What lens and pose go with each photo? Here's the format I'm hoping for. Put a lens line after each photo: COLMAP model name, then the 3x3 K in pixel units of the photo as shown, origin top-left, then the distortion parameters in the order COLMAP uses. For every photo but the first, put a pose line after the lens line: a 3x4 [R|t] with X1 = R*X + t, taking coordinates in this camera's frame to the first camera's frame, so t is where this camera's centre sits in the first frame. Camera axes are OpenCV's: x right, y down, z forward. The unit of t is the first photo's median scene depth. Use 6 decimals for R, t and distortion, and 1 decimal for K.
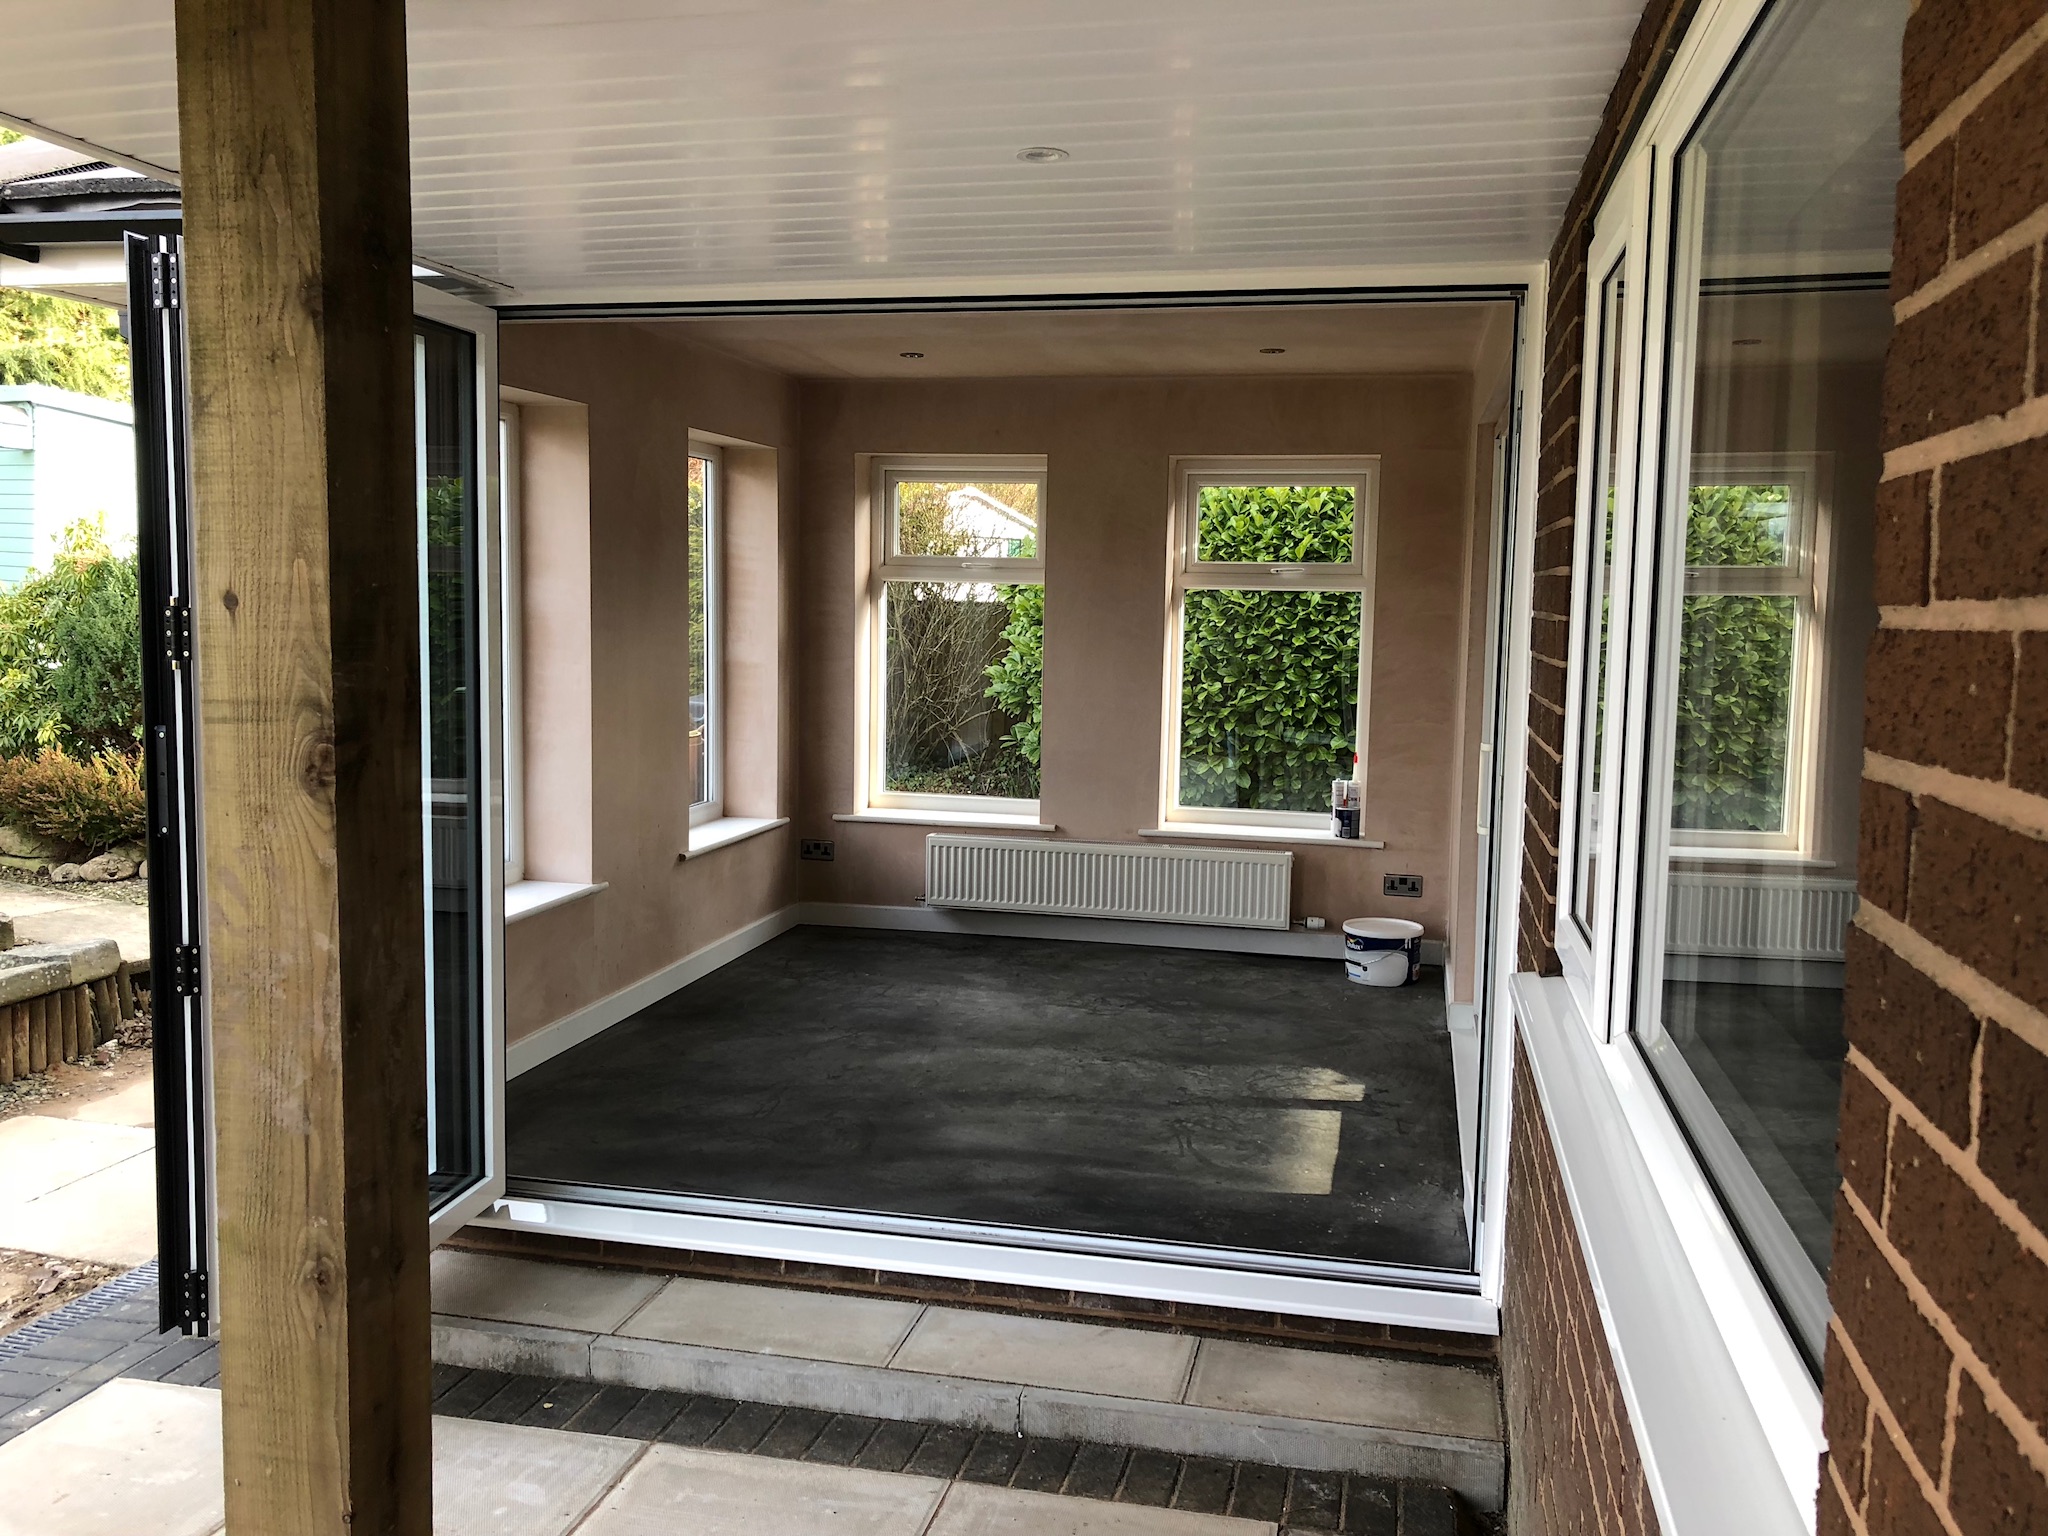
lens RADIAL K [[1676.4, 0, 1010.1], [0, 1676.4, 765.8], [0, 0, 1]] dist [0.029008, -0.032119]
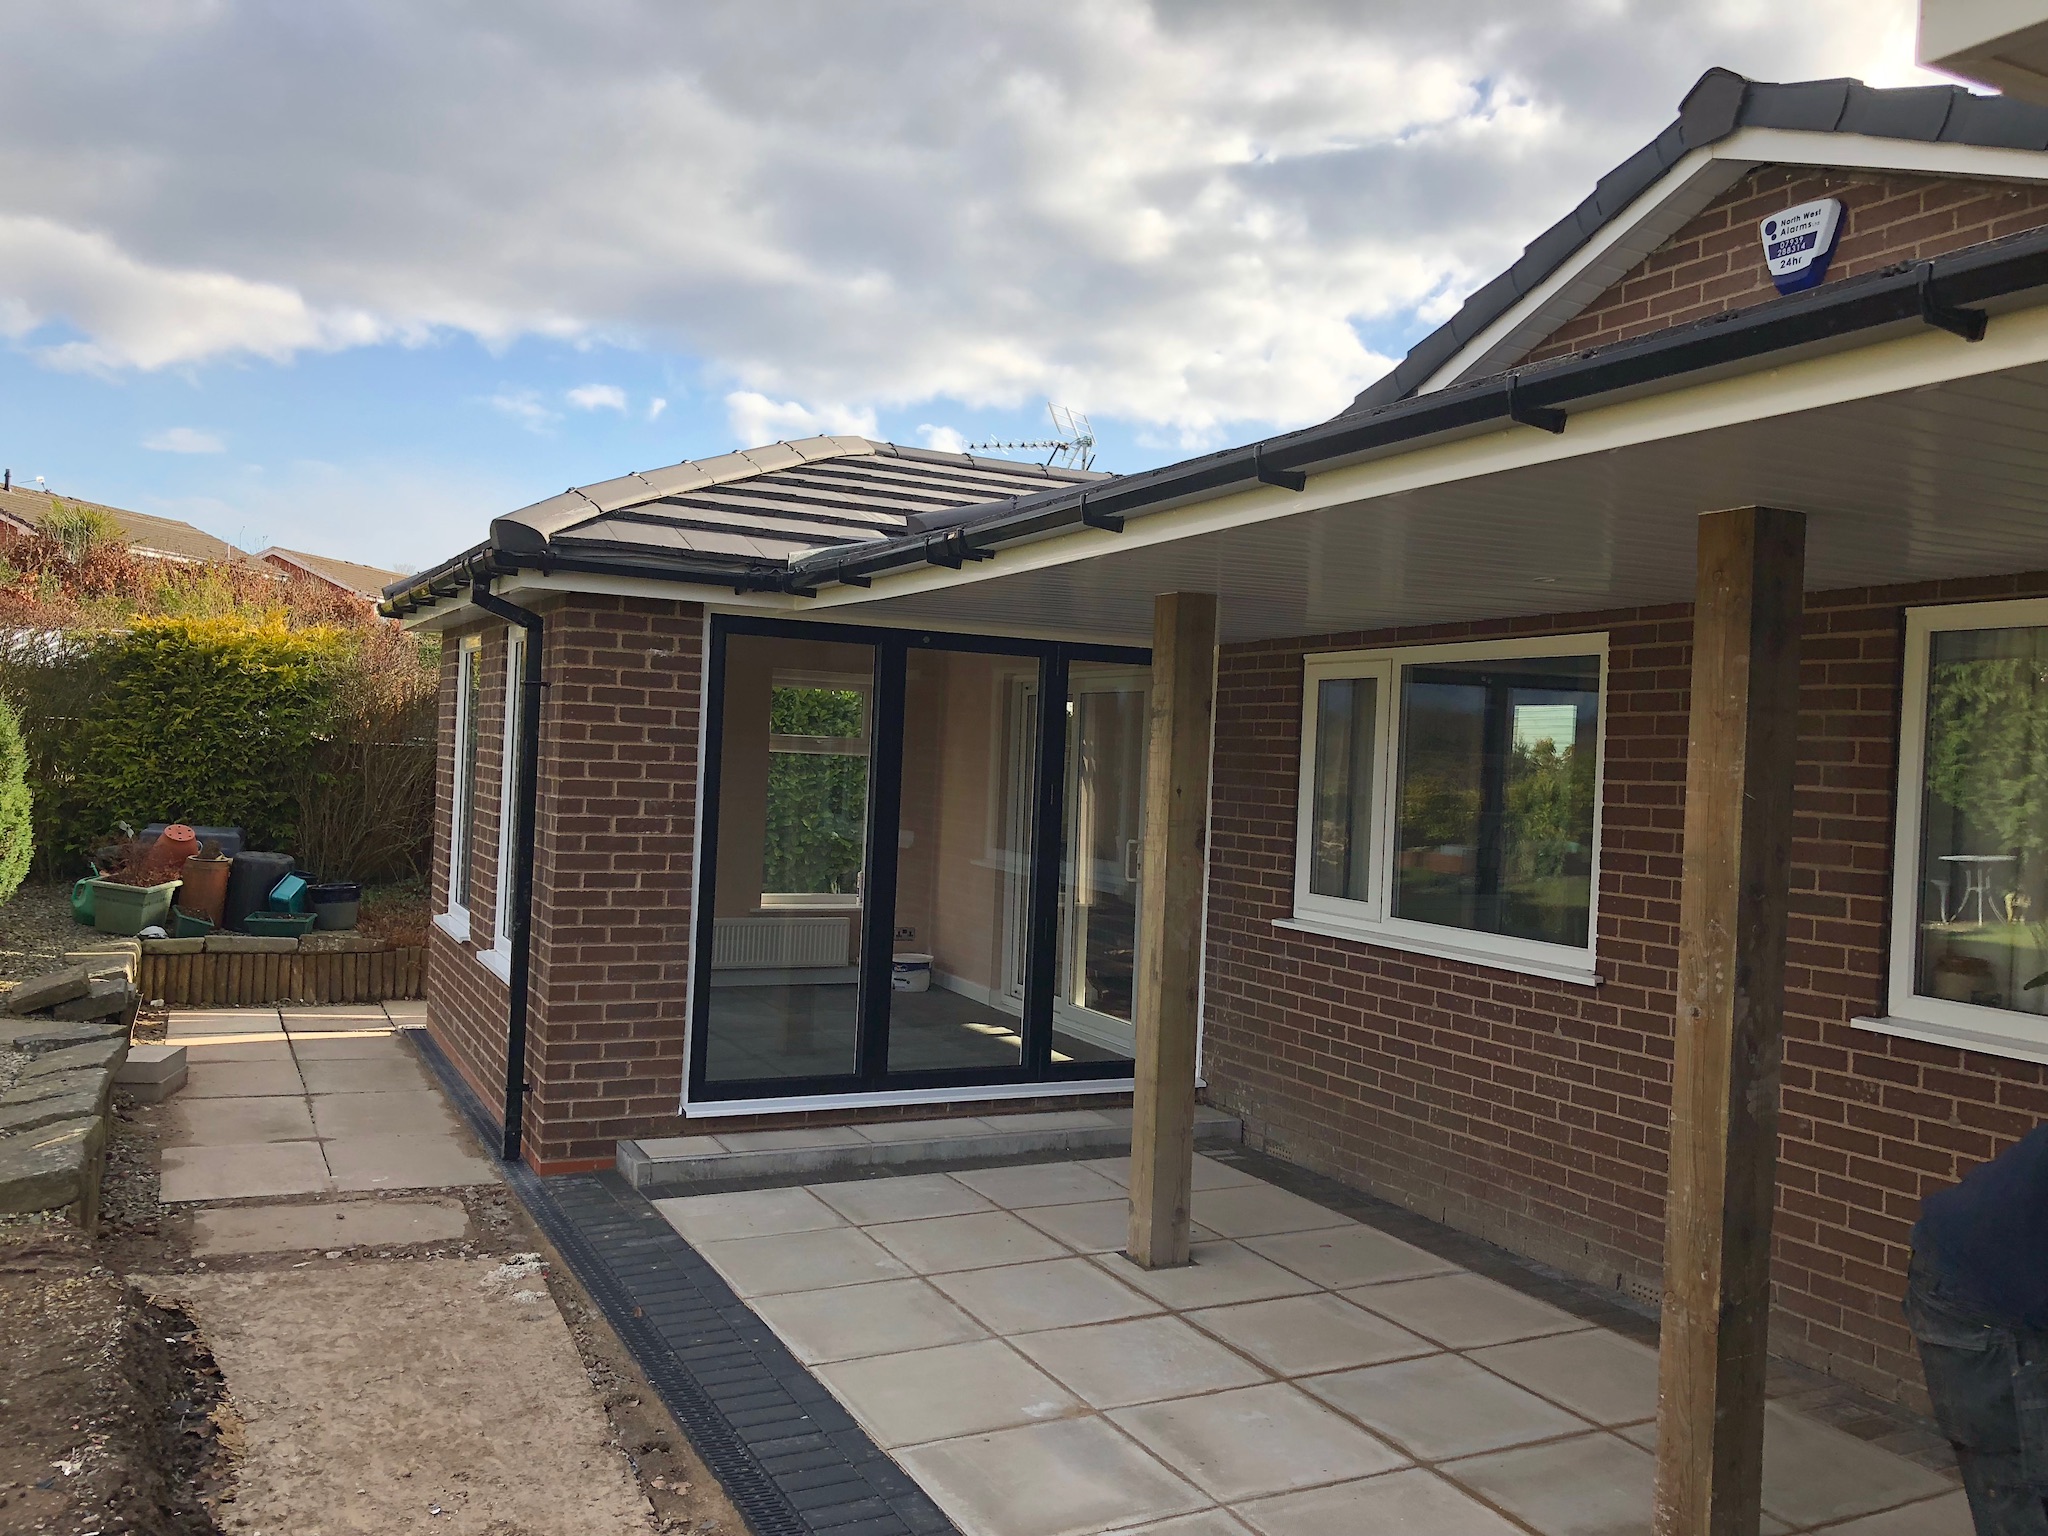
lens RADIAL K [[1676.4, 0, 1036.5], [0, 1676.4, 764.9], [0, 0, 1]] dist [0.029008, -0.032119]
pose [[0.765482, 0.015004, 0.643282, -1.376956], [0.033495, 0.997444, -0.063122, 0.024676], [-0.642585, 0.069866, 0.763023, -0.670830]]
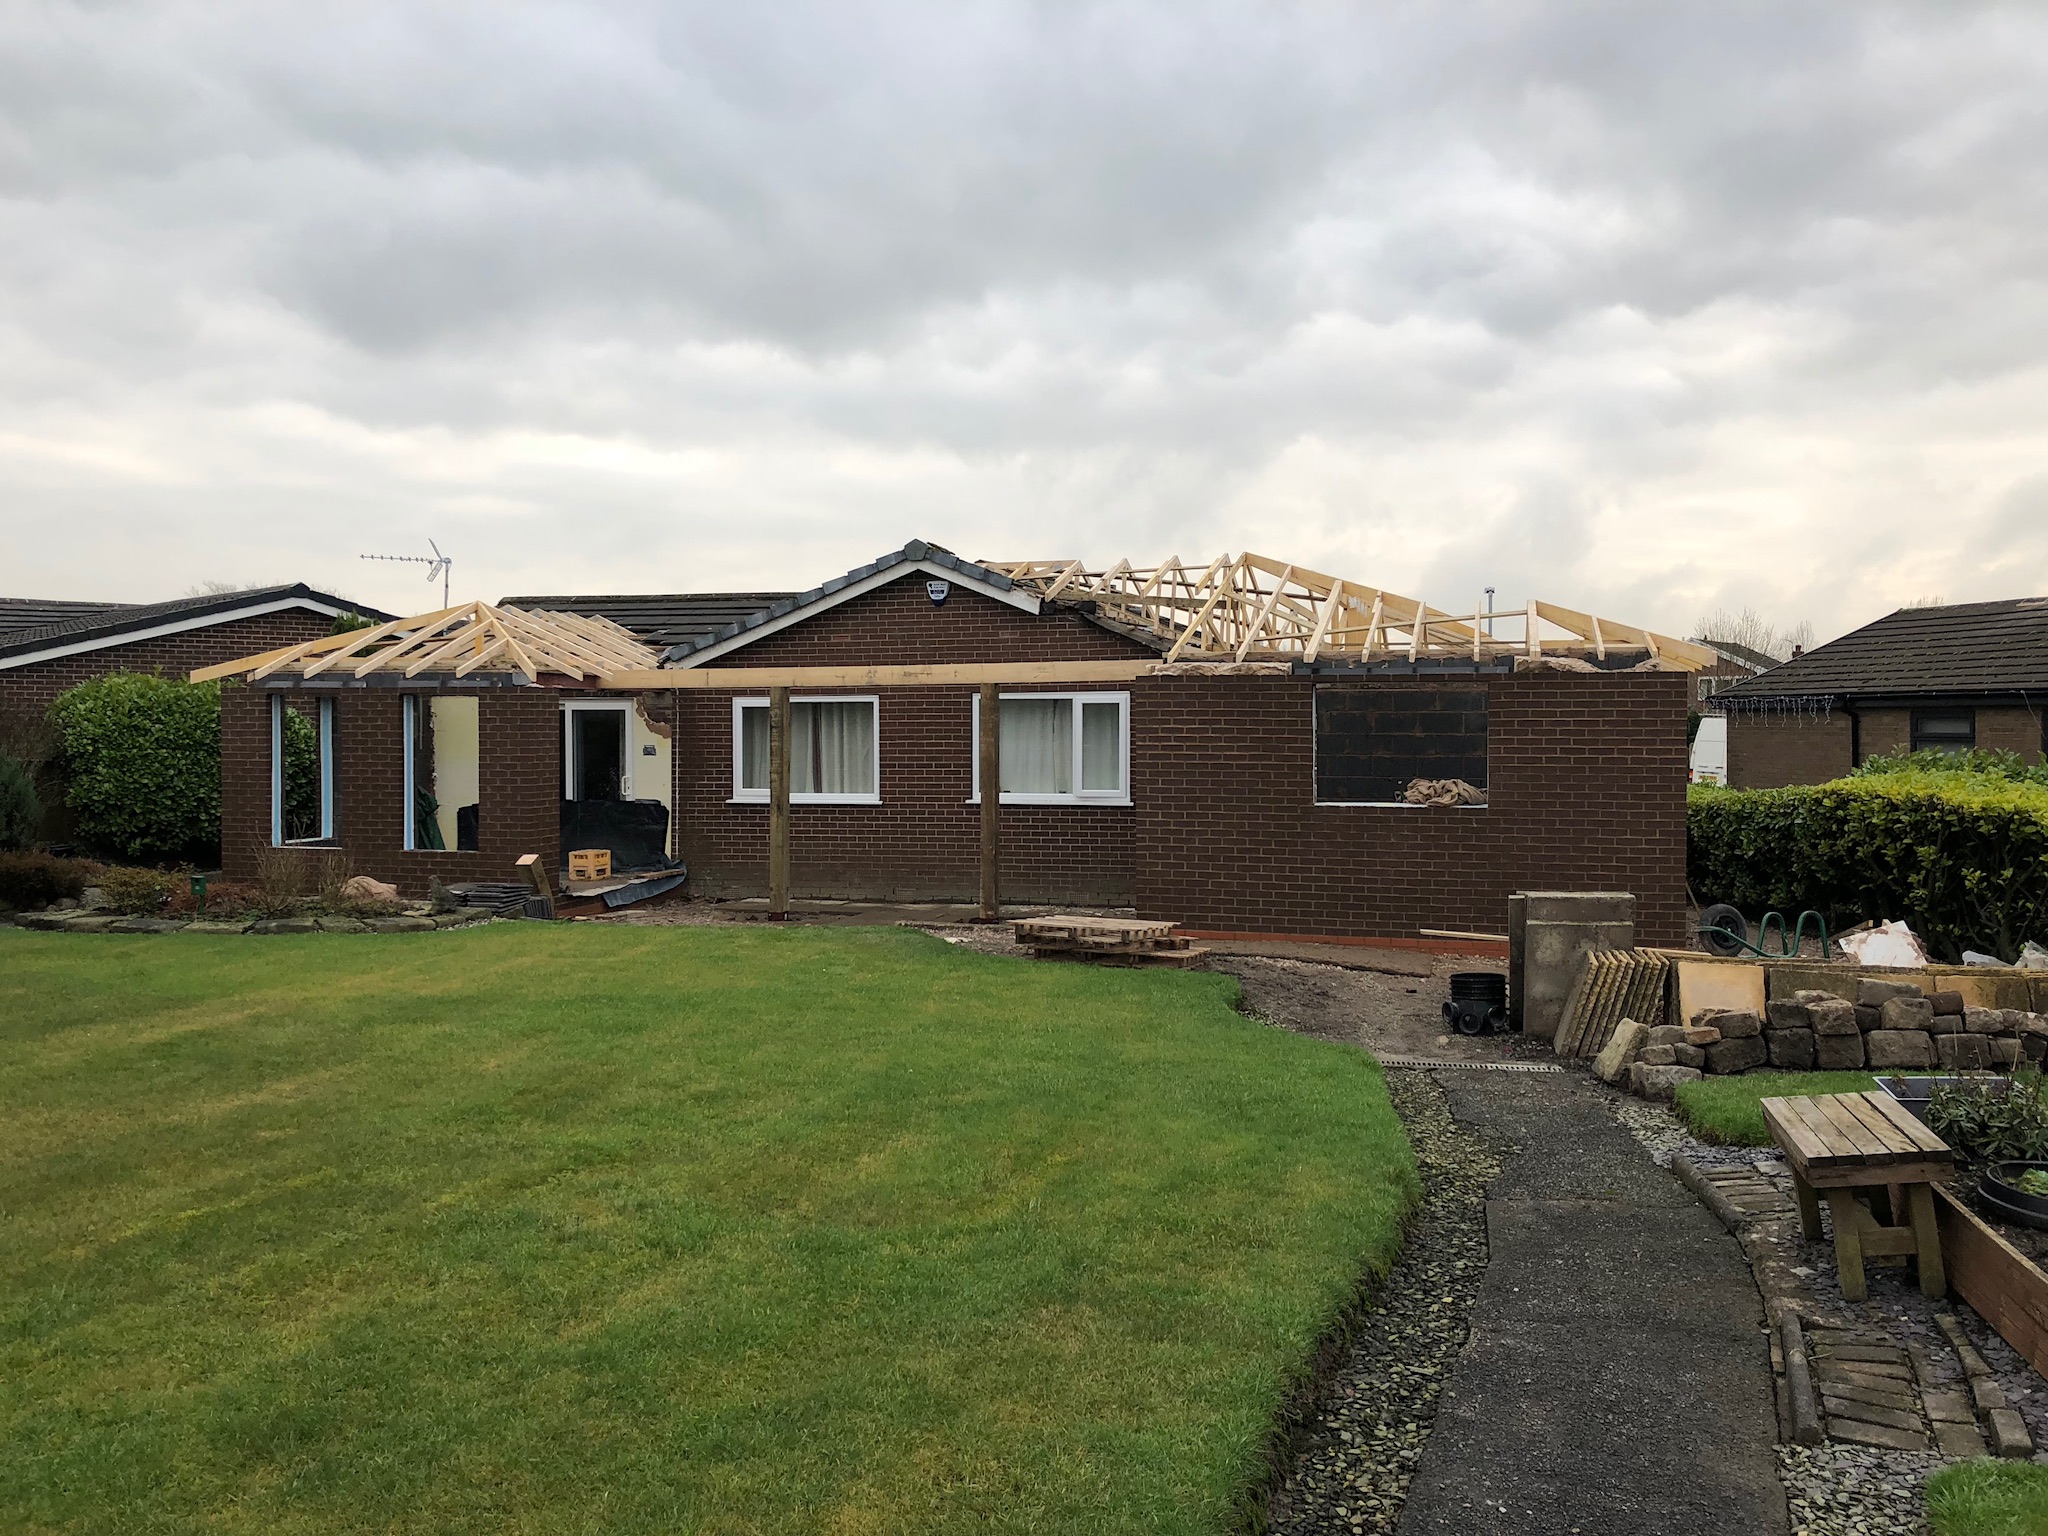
lens RADIAL K [[1676.4, 0, 1032.2], [0, 1676.4, 753.3], [0, 0, 1]] dist [0.029008, -0.032119]
pose [[0.093533, -0.031799, 0.995108, -5.217202], [0.103642, 0.994371, 0.022033, -0.075478], [-0.990207, 0.101074, 0.096302, -0.763150]]
